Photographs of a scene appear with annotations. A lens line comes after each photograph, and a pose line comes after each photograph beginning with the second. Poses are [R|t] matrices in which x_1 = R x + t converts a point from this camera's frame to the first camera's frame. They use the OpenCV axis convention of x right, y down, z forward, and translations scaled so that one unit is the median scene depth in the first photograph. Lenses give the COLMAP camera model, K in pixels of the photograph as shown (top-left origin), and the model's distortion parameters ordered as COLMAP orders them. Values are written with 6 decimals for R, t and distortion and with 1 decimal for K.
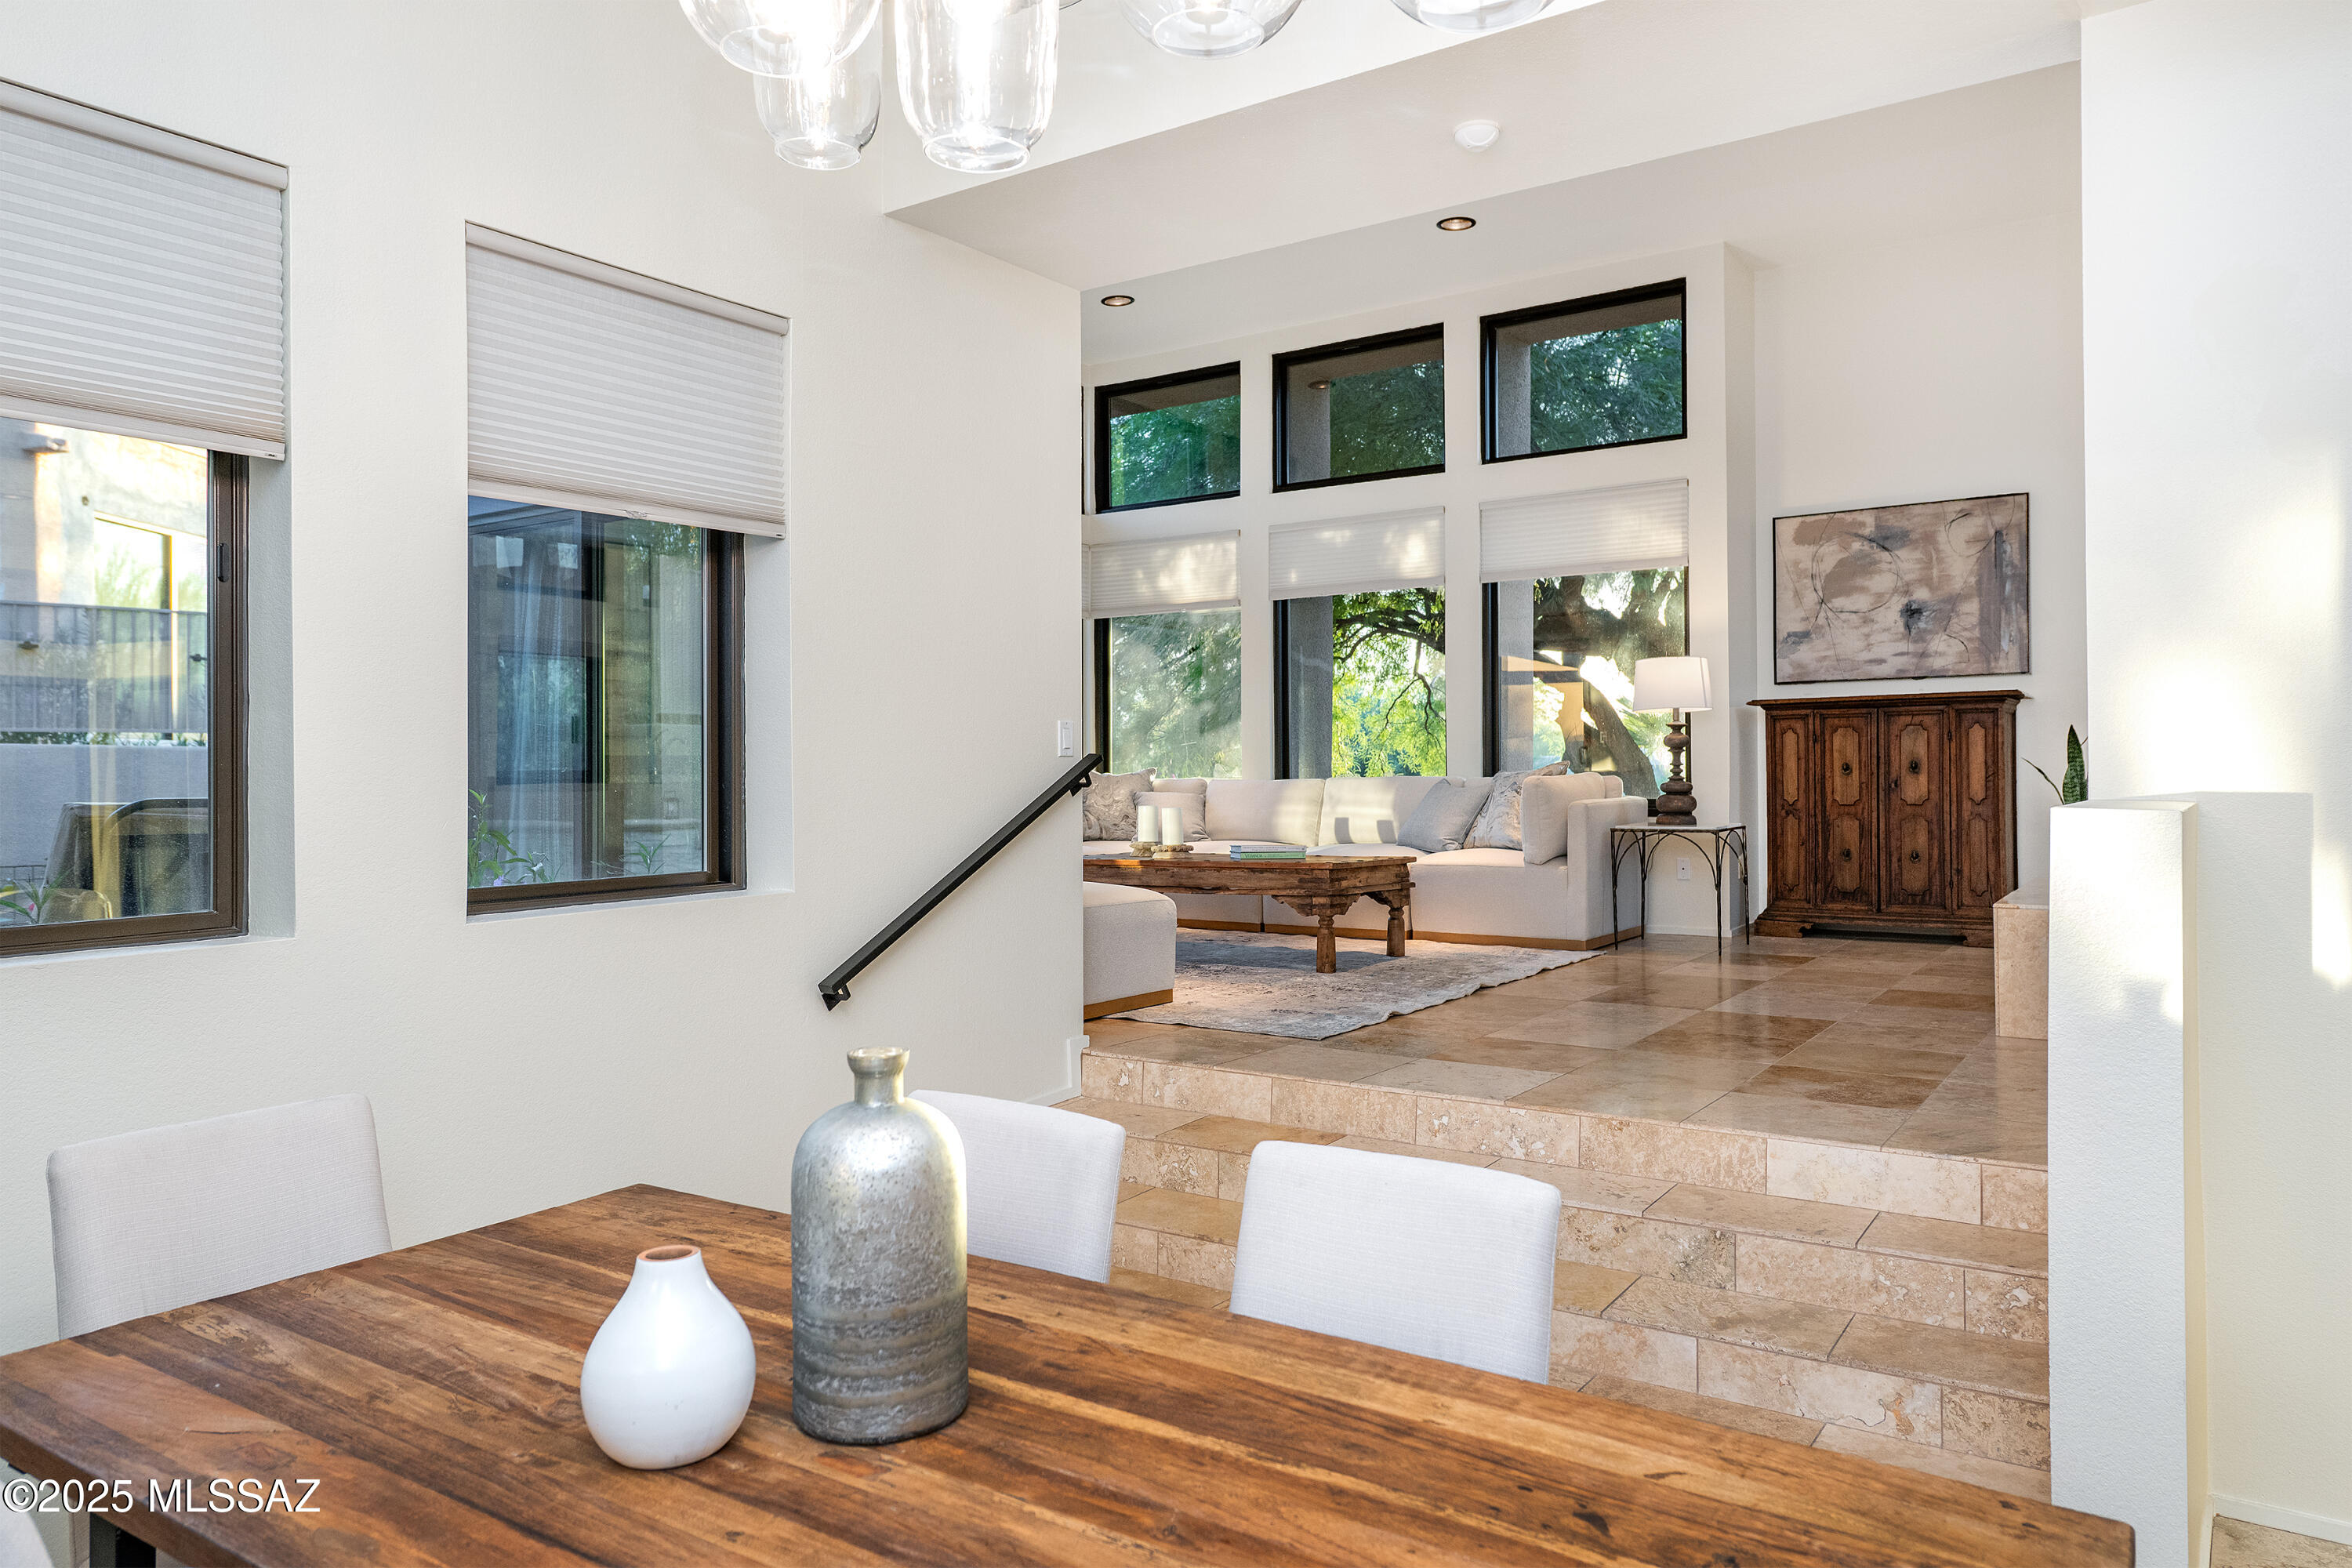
lens RADIAL K [[1541.7, 0, 1188.5], [0, 1541.7, 749.8], [0, 0, 1]] dist [0.005954, 0.001200]
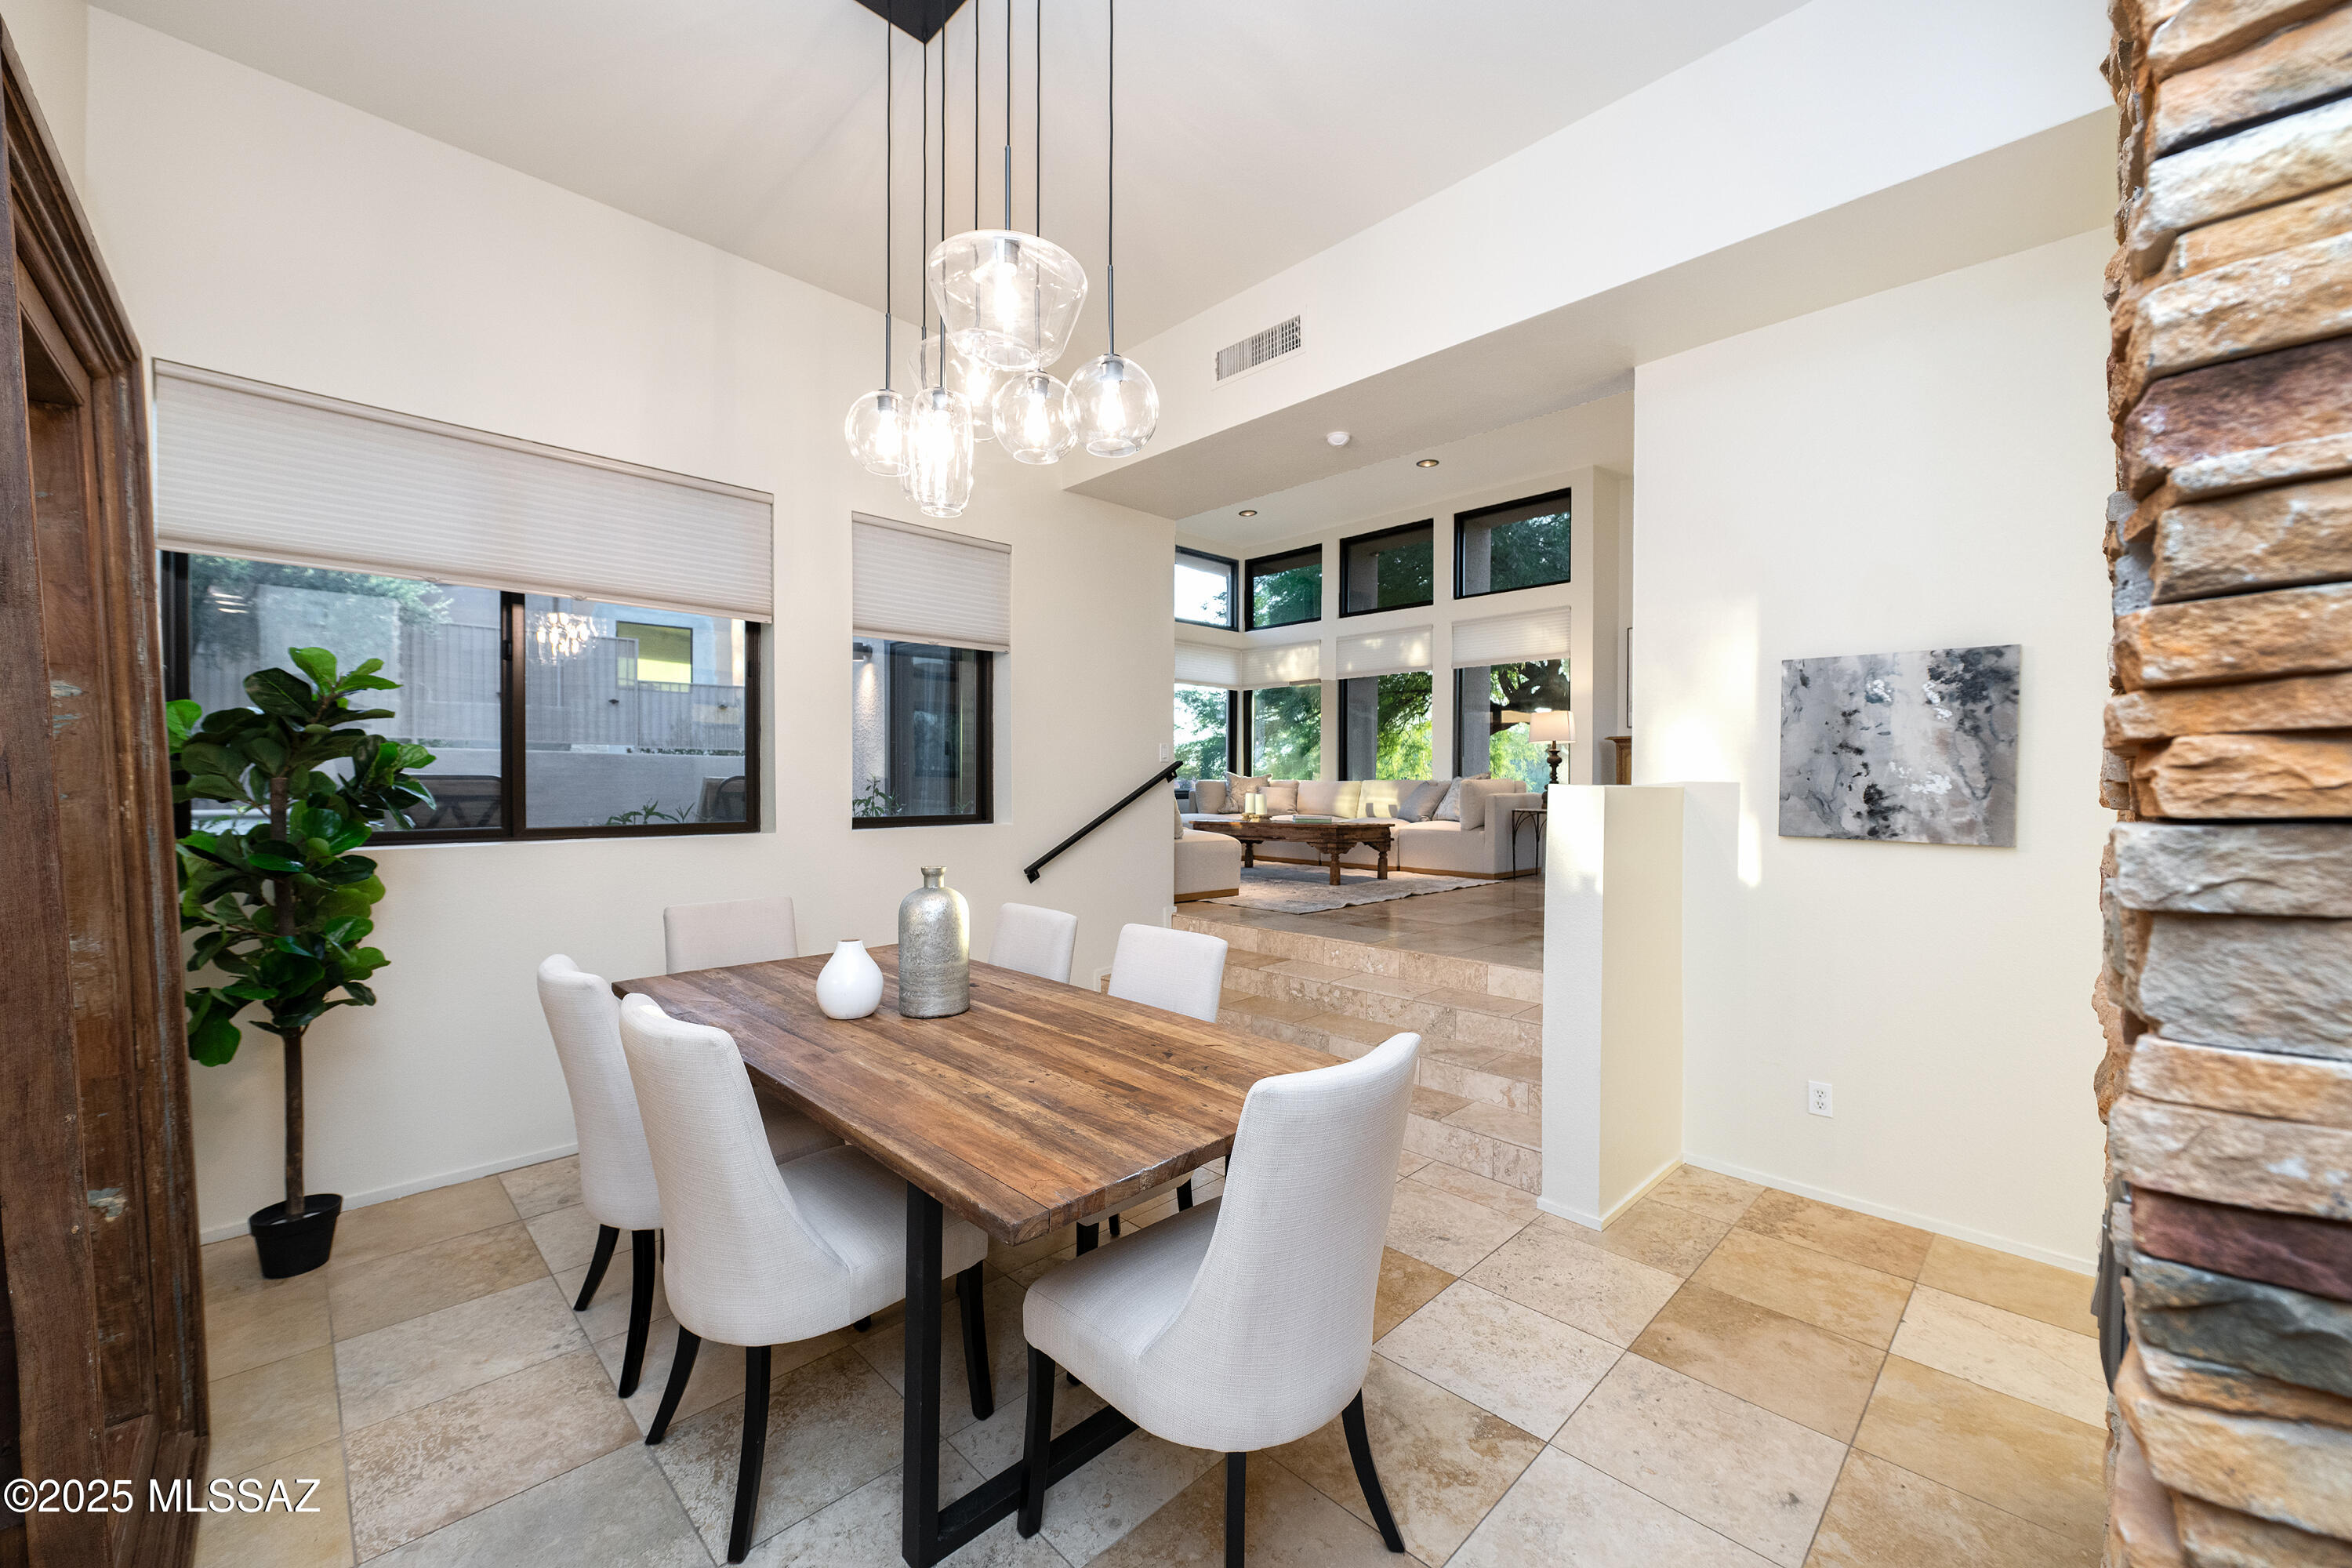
lens RADIAL K [[918.3, 0, 1176.0], [0, 918.3, 784.0], [0, 0, 1]] dist [-0.001011, -0.000041]
pose [[0.979353, 0.013587, -0.201702, 0.109955], [-0.010319, 0.999798, 0.017246, 0.007553], [0.201896, -0.014809, 0.979295, -0.084599]]
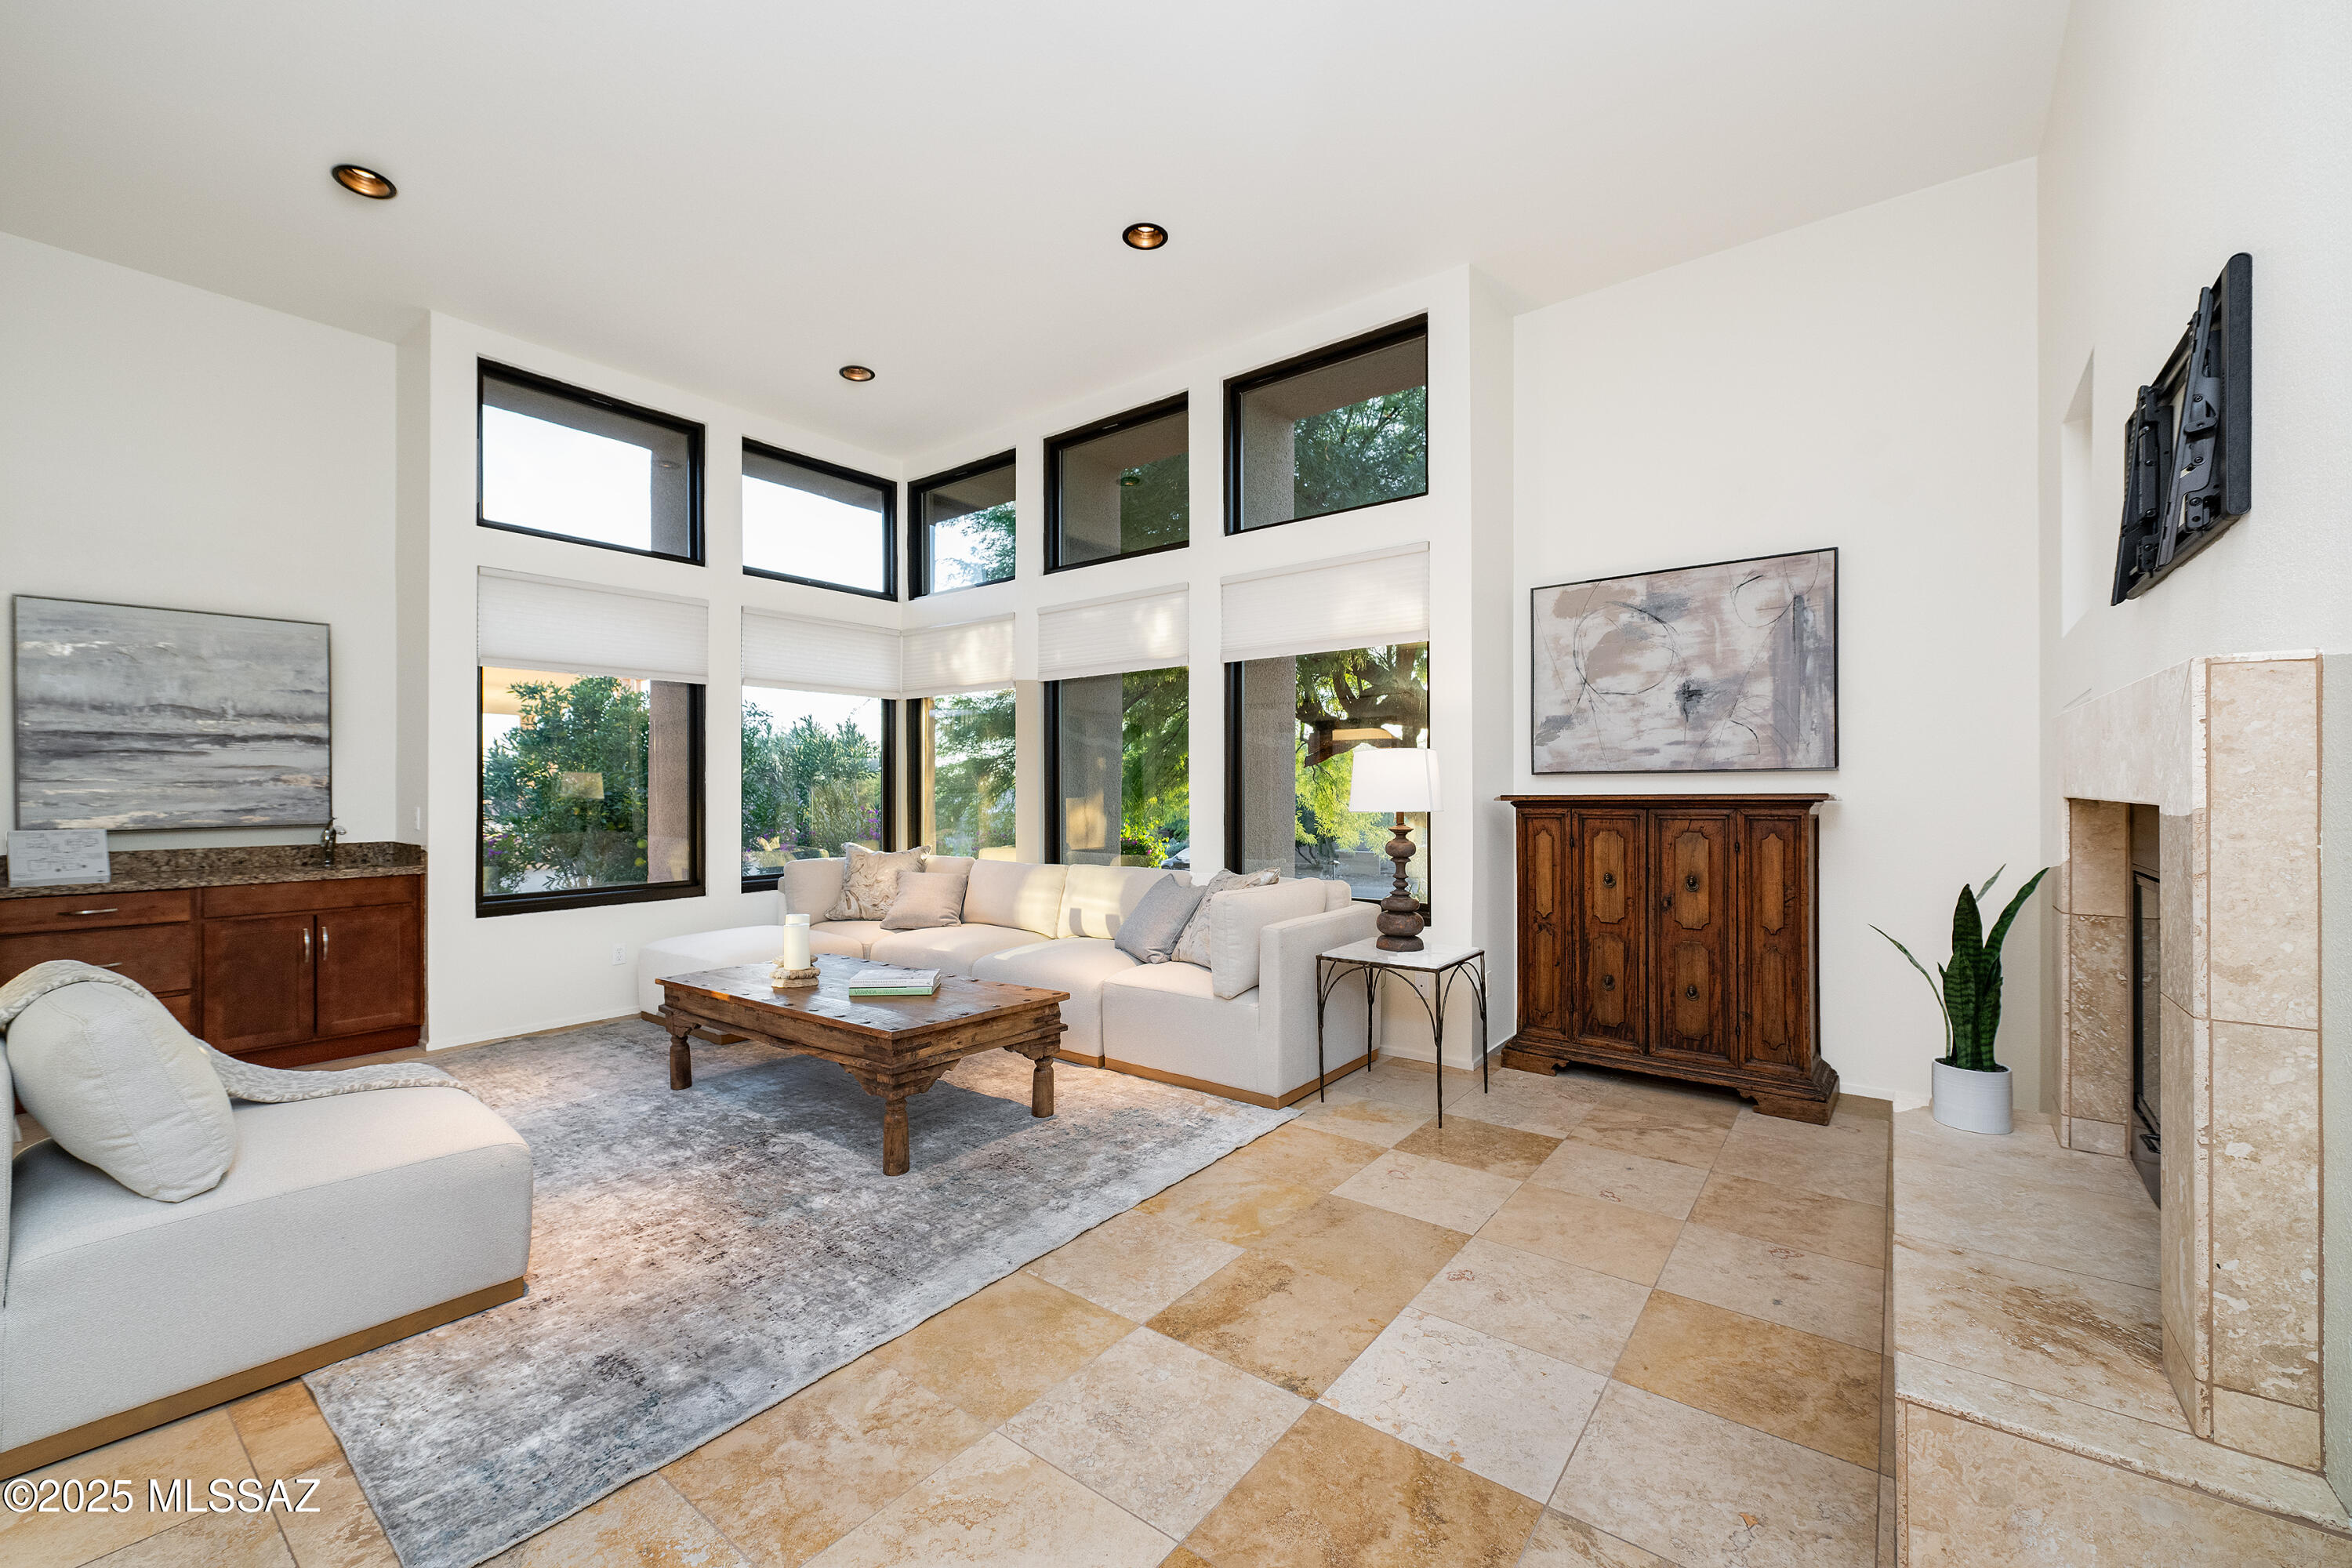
lens RADIAL K [[962.1, 0, 1176.0], [0, 962.1, 784.0], [0, 0, 1]] dist [0.000180, -0.000017]
pose [[0.998907, 0.004796, -0.046501, 0.217153], [-0.004524, 0.999972, 0.005957, -0.042782], [0.046528, -0.005740, 0.998900, 0.471205]]
